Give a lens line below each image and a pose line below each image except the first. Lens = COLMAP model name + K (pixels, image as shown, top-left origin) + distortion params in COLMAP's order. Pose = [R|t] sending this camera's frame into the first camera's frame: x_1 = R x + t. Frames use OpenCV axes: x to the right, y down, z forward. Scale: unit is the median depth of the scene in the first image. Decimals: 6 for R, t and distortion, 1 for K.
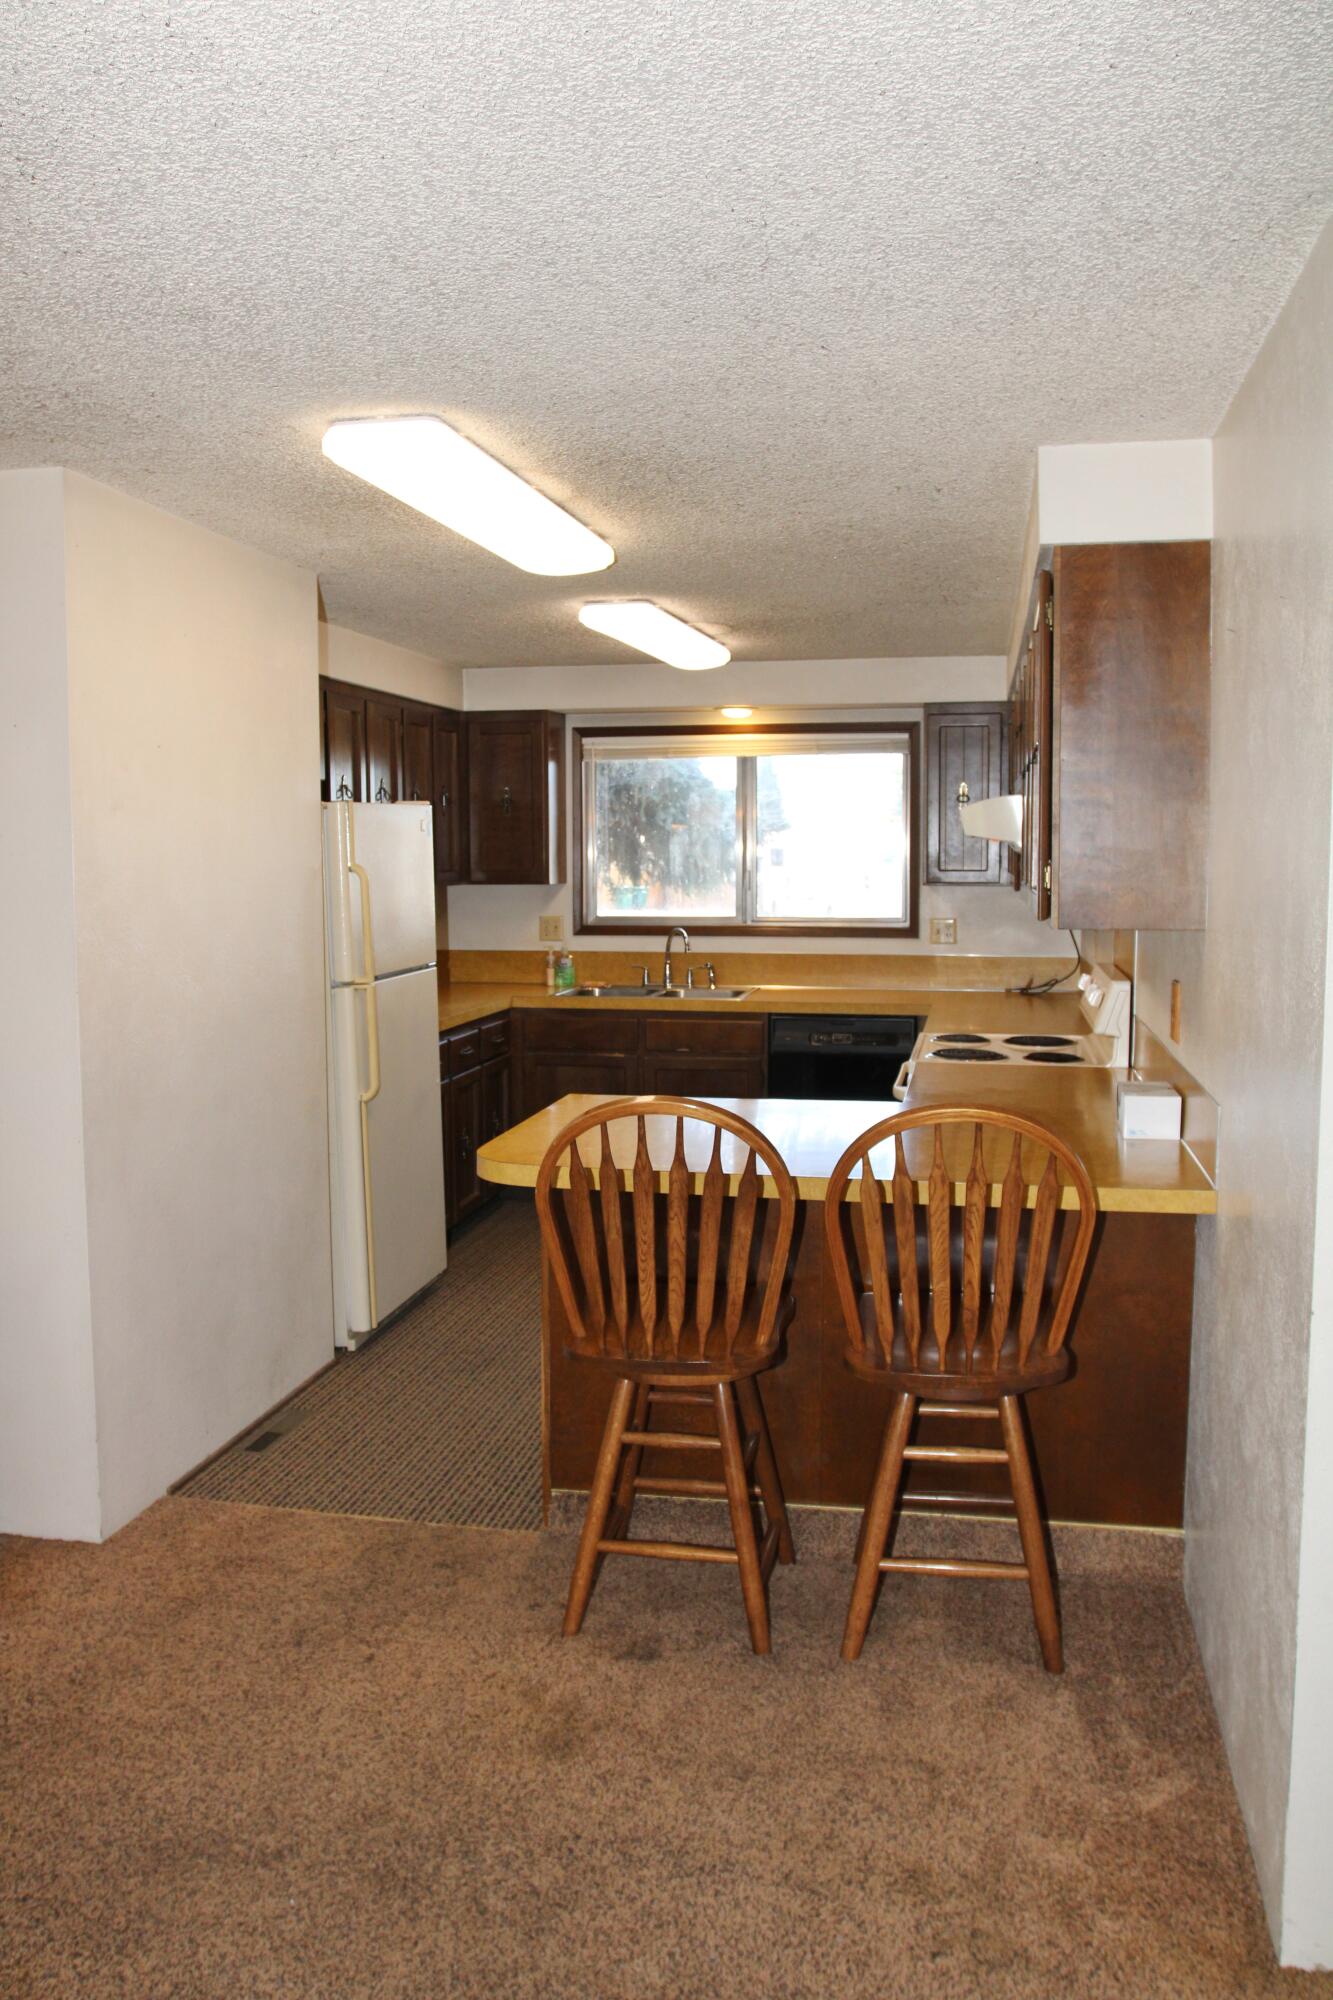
lens RADIAL K [[1609.5, 0, 666.5], [0, 1609.5, 1000.0], [0, 0, 1]] dist [-0.062165, 0.060717]
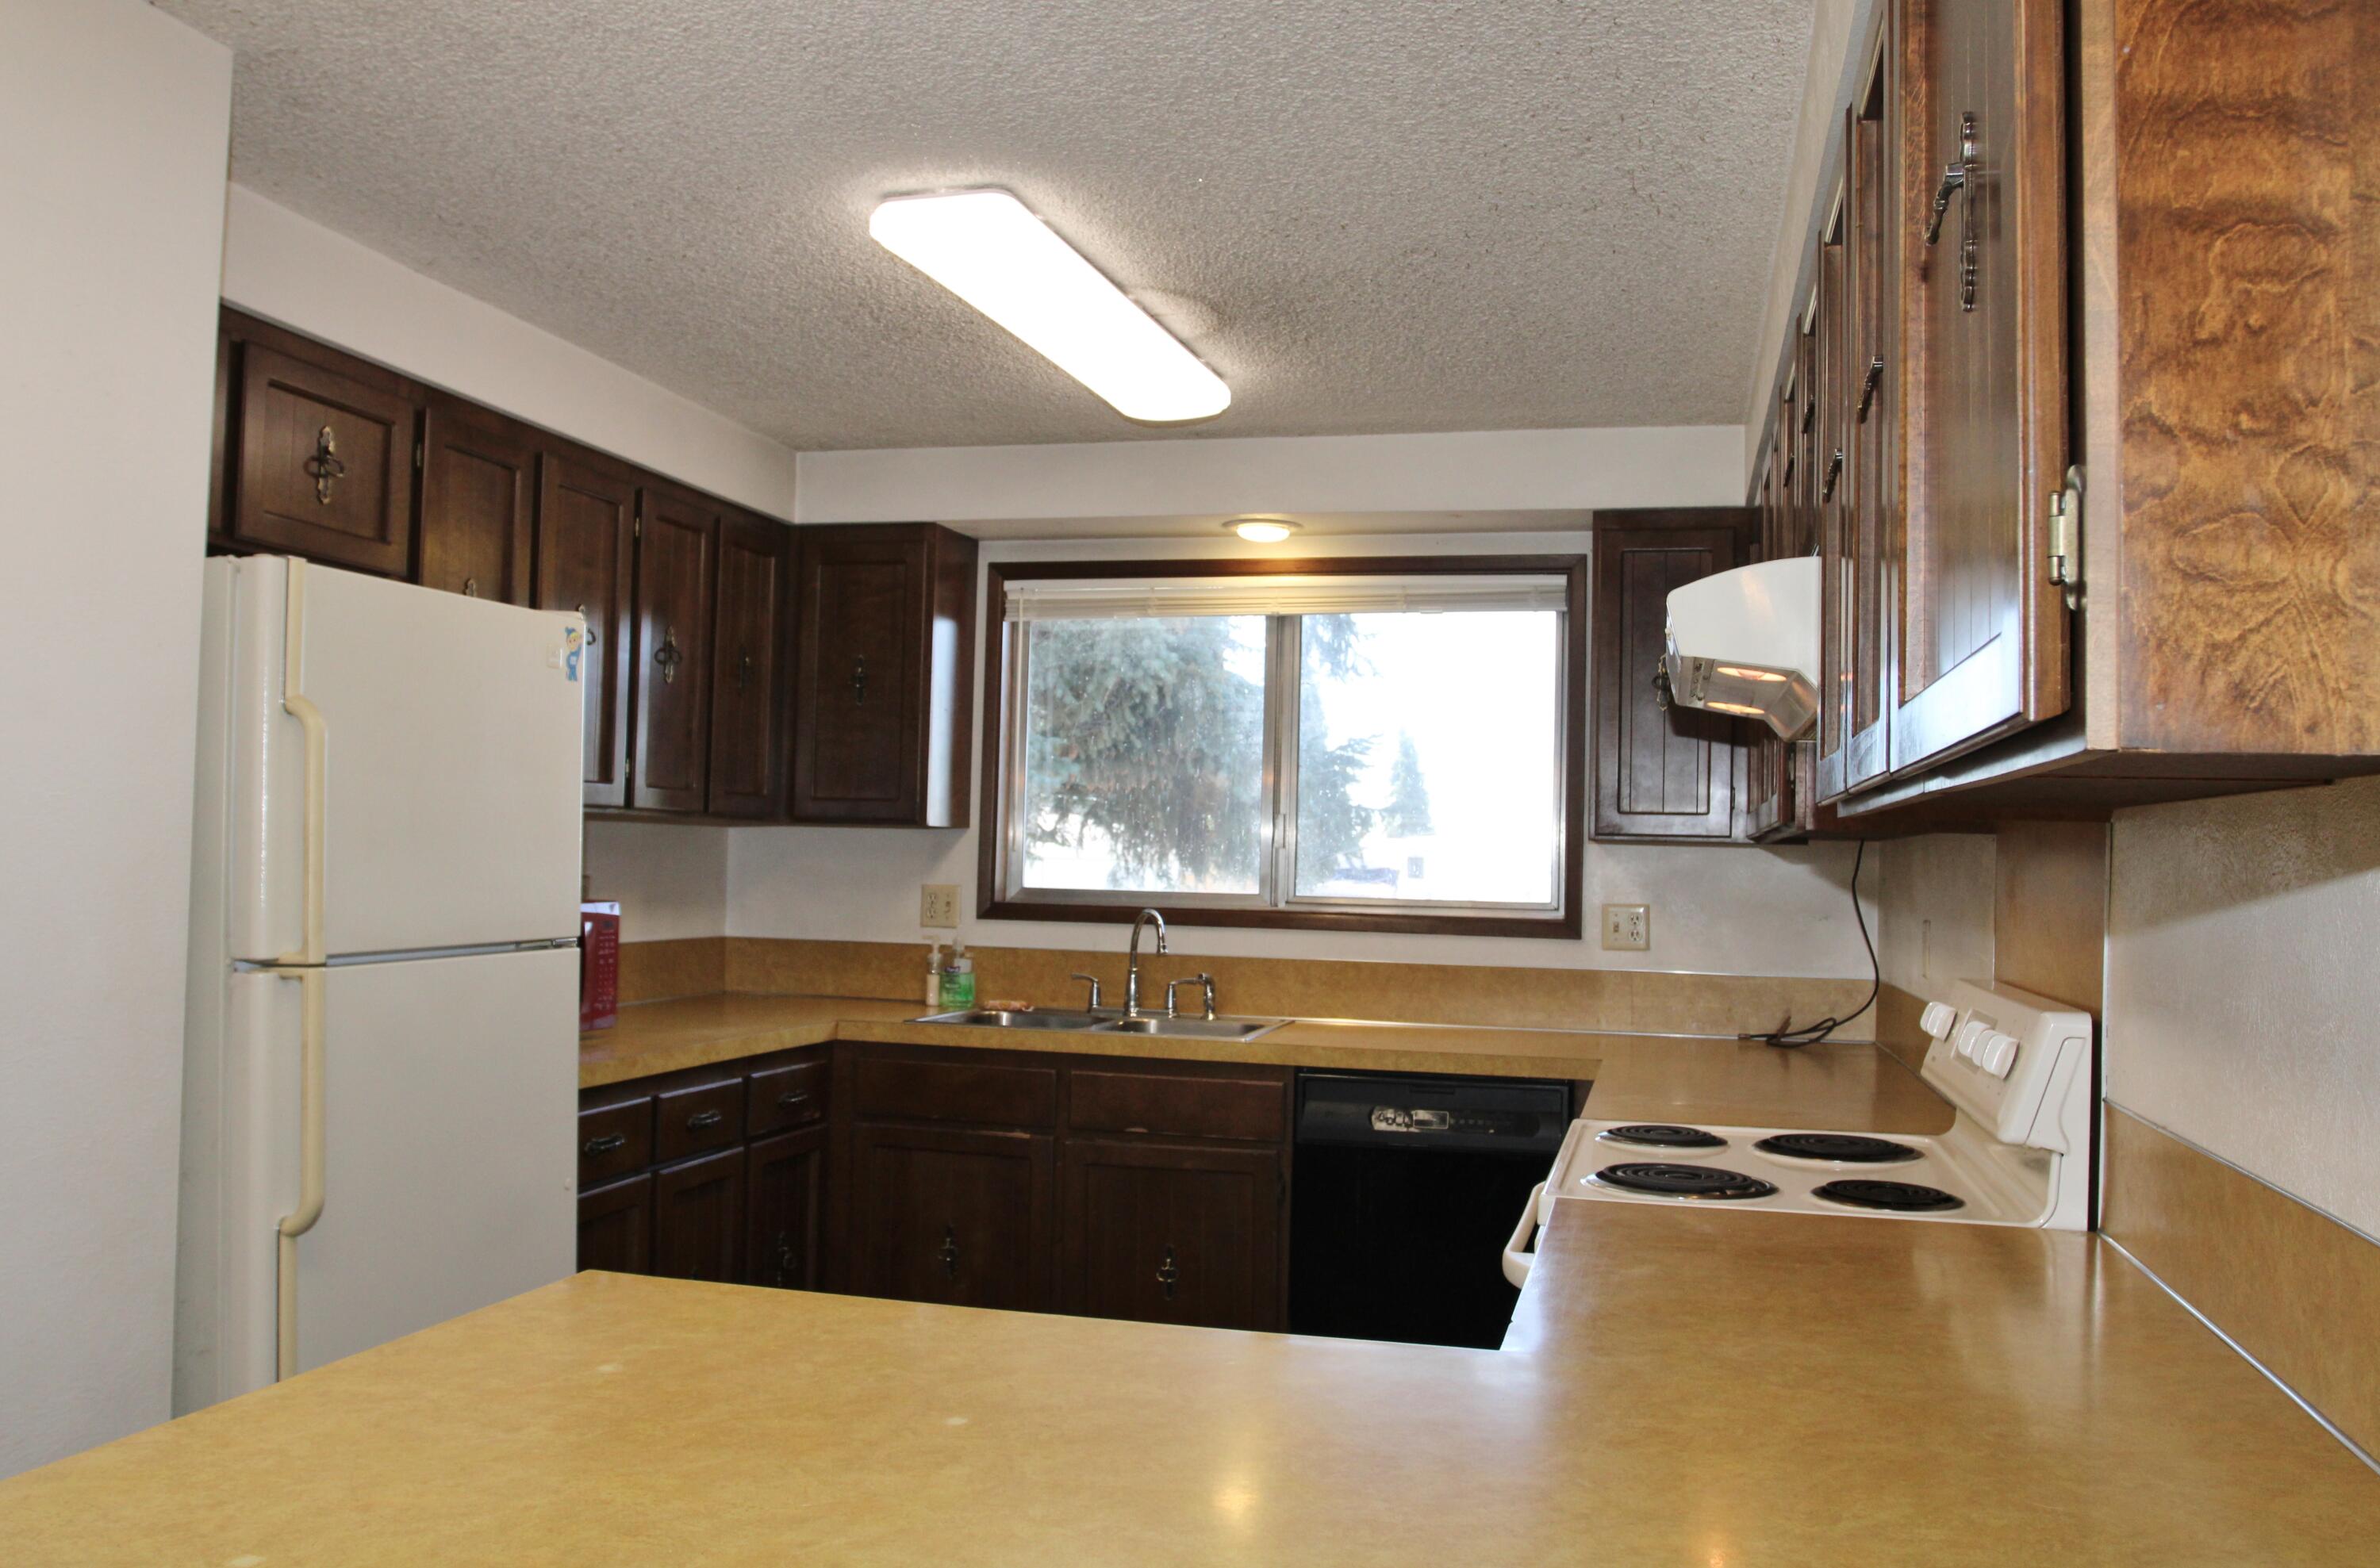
lens RADIAL K [[1896.8, 0, 1199.1], [0, 1896.8, 832.1], [0, 0, 1]] dist [-0.174942, 0.214507]
pose [[0.998227, 0.027979, -0.052529, 0.058738], [-0.033650, 0.993319, -0.110382, 0.000958], [0.049090, 0.111954, 0.992500, 0.345905]]
